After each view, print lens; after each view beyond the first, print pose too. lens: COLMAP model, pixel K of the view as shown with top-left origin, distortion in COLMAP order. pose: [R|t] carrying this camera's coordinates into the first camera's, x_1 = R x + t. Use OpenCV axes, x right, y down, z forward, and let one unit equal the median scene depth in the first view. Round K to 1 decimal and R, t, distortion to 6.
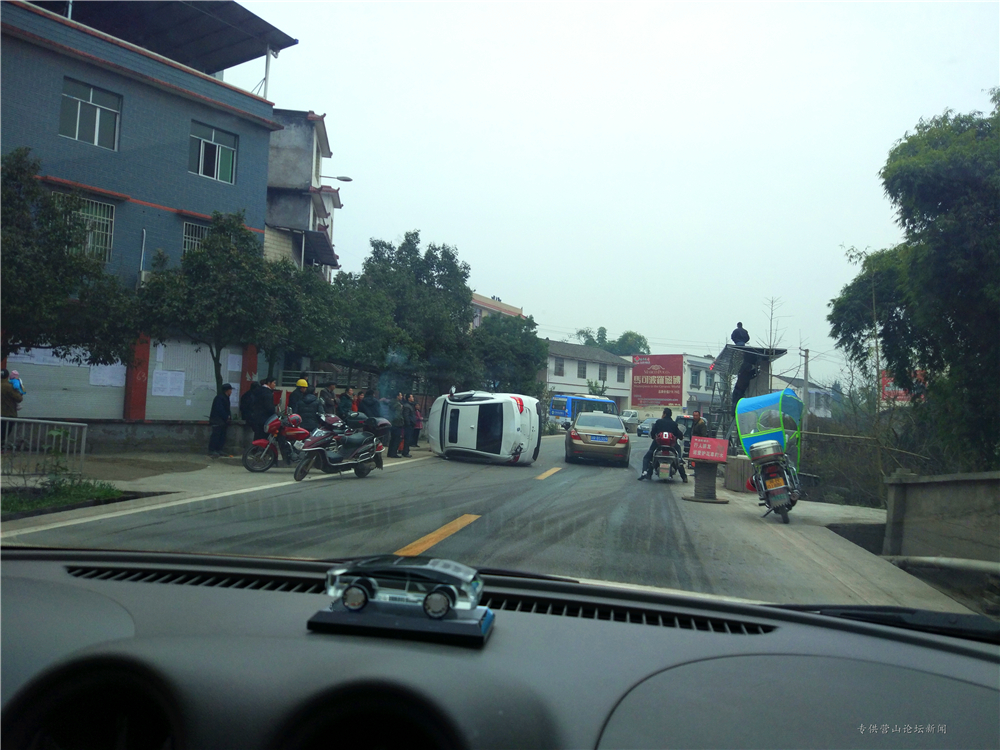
lens RADIAL K [[859.7, 0, 523.5], [0, 859.7, 375.8], [0, 0, 1]] dist [0.211863, -0.566874]
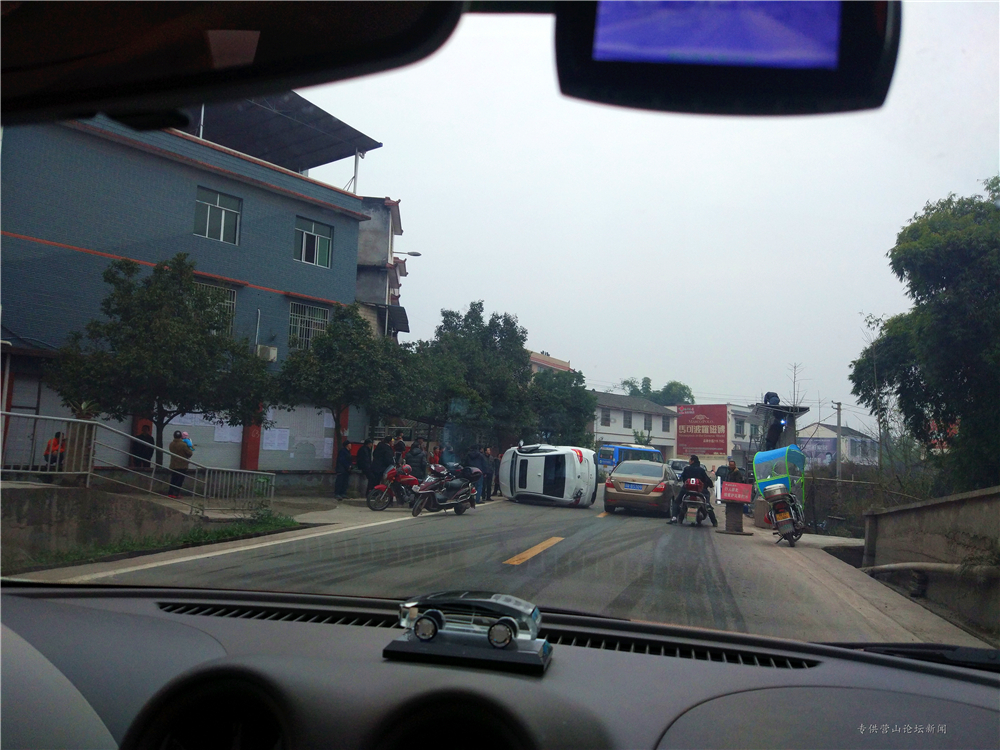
lens RADIAL K [[859.7, 0, 523.5], [0, 859.7, 375.8], [0, 0, 1]] dist [0.211863, -0.566874]
pose [[0.998689, -0.009920, -0.050221, -0.014715], [0.007074, 0.998376, -0.056527, -0.007123], [0.050700, 0.056098, 0.997137, -0.141745]]
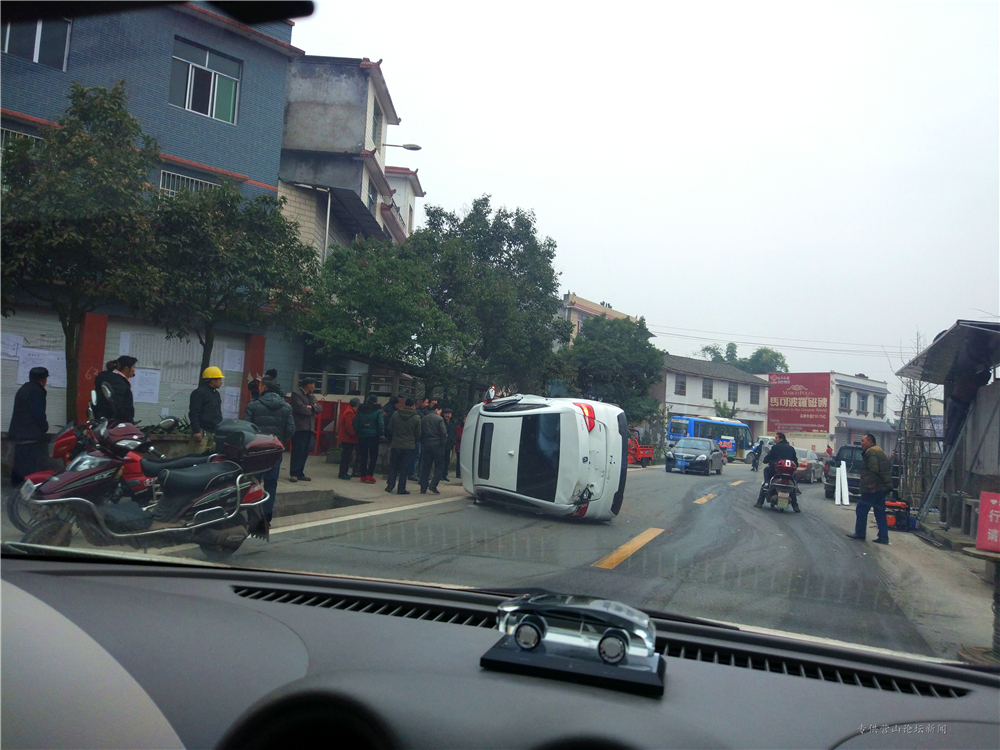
lens RADIAL K [[873.0, 0, 500.0], [0, 873.0, 375.0], [0, 0, 1]] dist [0.153305, -0.312460]
pose [[0.986318, 0.007202, -0.164699, 0.023332], [-0.011646, 0.999593, -0.026037, 0.015239], [0.164445, 0.027599, 0.986000, 0.290386]]
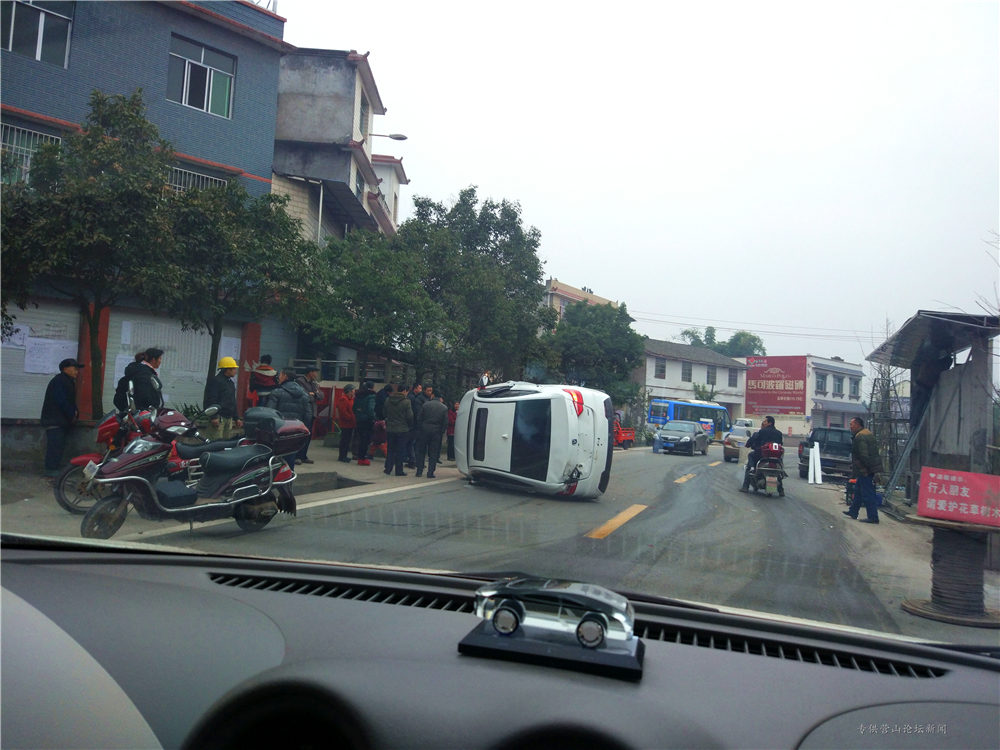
lens RADIAL K [[874.5, 0, 501.4], [0, 874.5, 363.0], [0, 0, 1]] dist [0.168622, -0.350184]
pose [[0.990035, 0.004343, -0.140753, 0.021034], [-0.007406, 0.999747, -0.021245, 0.013593], [0.140625, 0.022076, 0.989817, 0.257664]]
